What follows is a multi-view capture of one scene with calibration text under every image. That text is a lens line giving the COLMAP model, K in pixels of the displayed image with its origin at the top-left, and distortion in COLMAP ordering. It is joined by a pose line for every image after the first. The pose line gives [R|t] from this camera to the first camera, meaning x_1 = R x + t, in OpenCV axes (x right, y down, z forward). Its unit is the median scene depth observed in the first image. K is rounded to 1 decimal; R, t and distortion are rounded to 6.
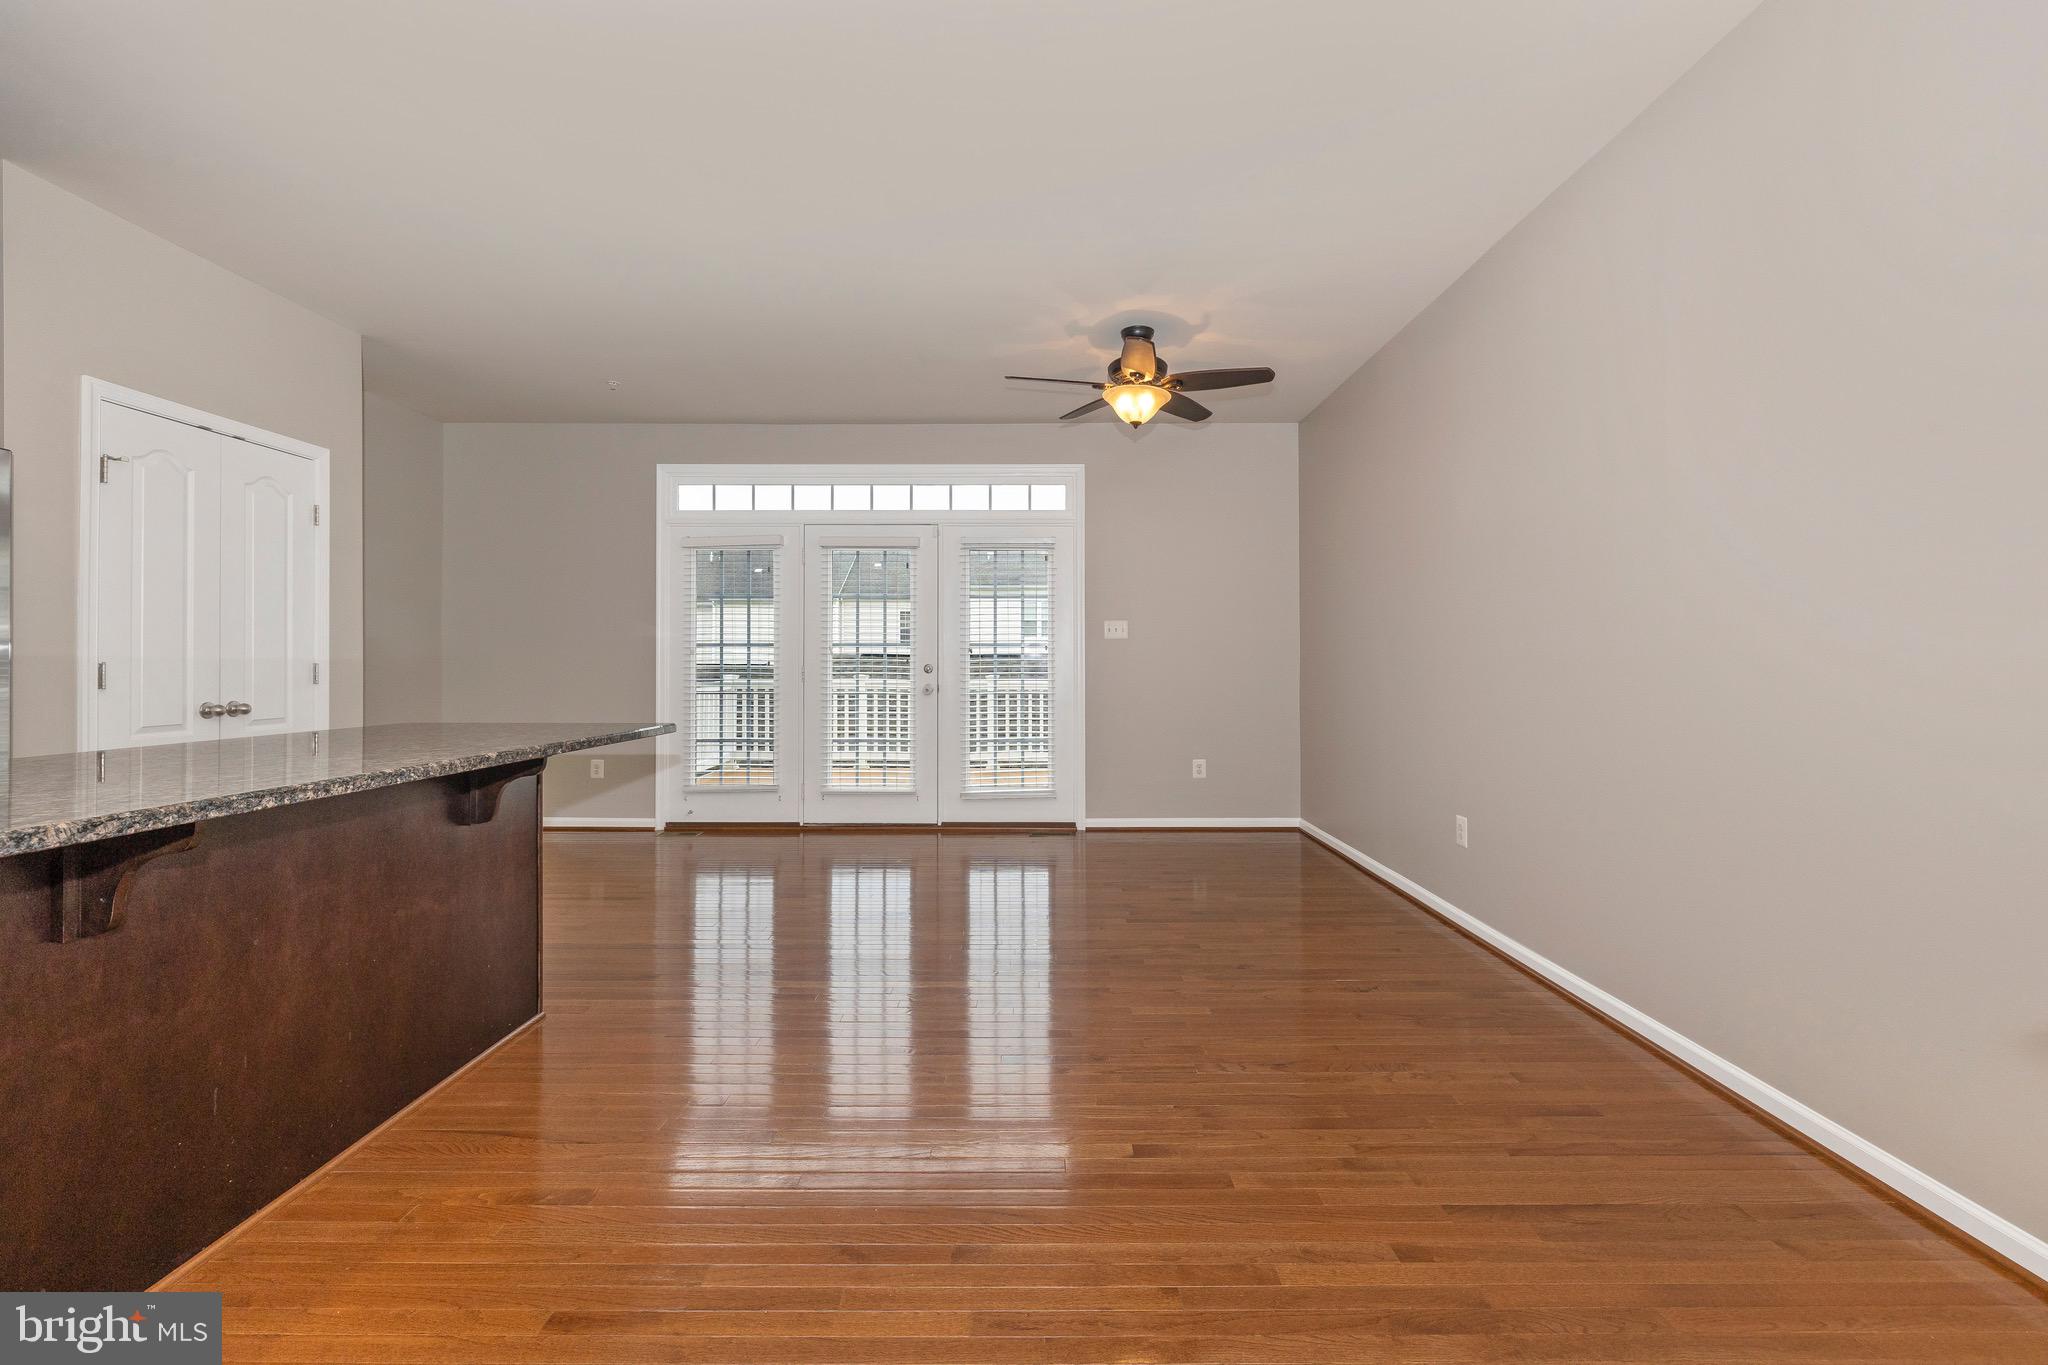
lens RADIAL K [[852.8, 0, 1023.4], [0, 852.8, 657.9], [0, 0, 1]] dist [-0.003829, -0.000005]
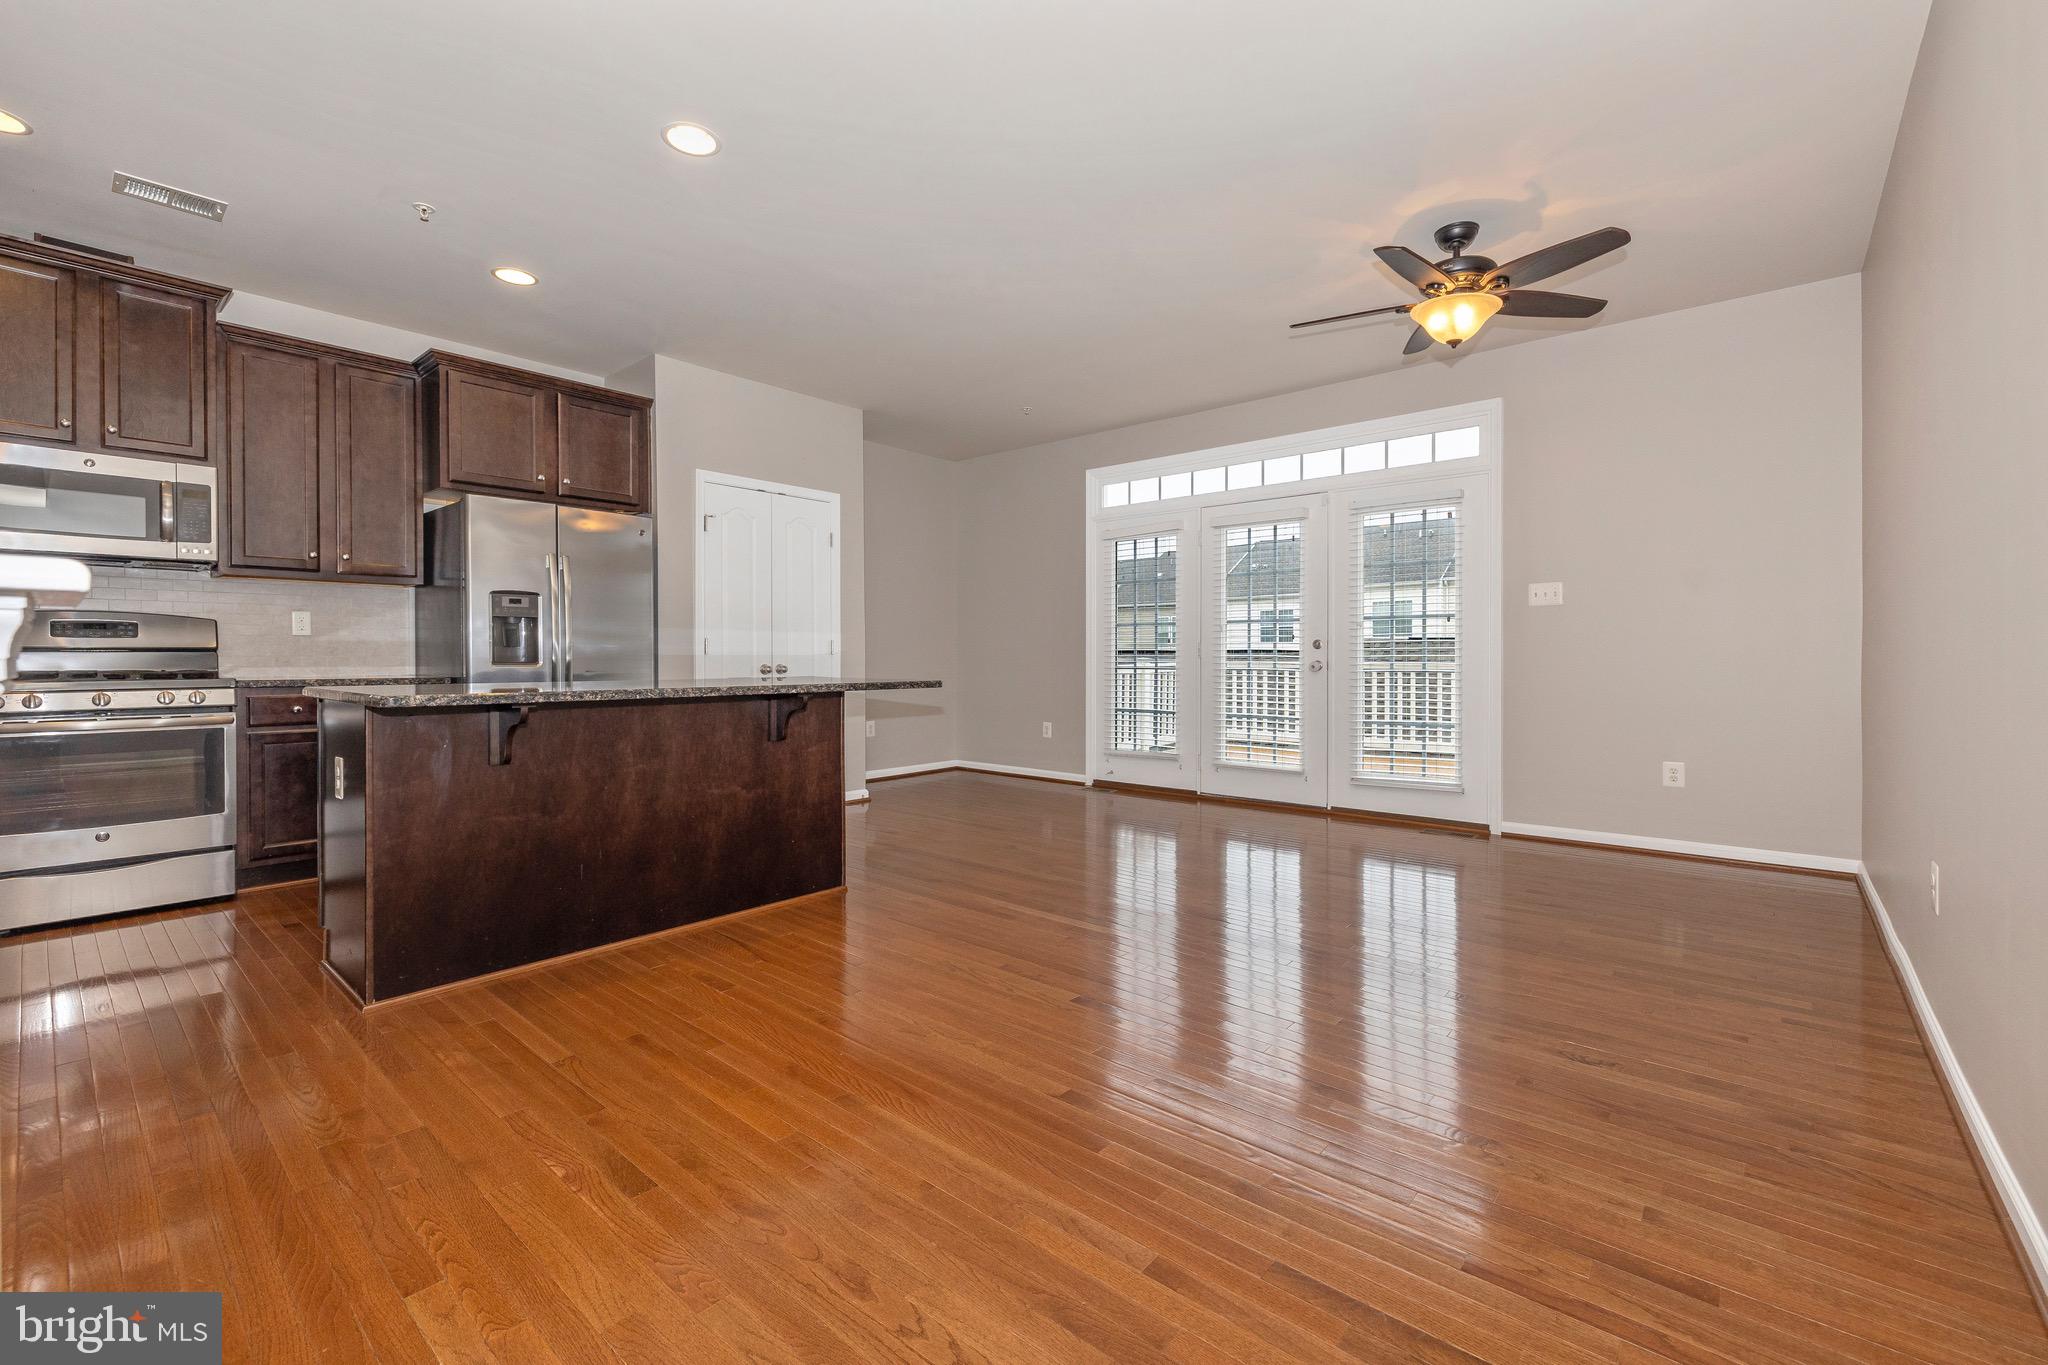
lens RADIAL K [[839.7, 0, 1022.1], [0, 839.7, 656.3], [0, 0, 1]] dist [-0.003398, -0.000249]
pose [[0.763528, -0.000129, -0.645775, 0.242667], [0.006821, 0.999946, 0.007865, 0.016636], [0.645739, -0.010410, 0.763487, 0.069740]]
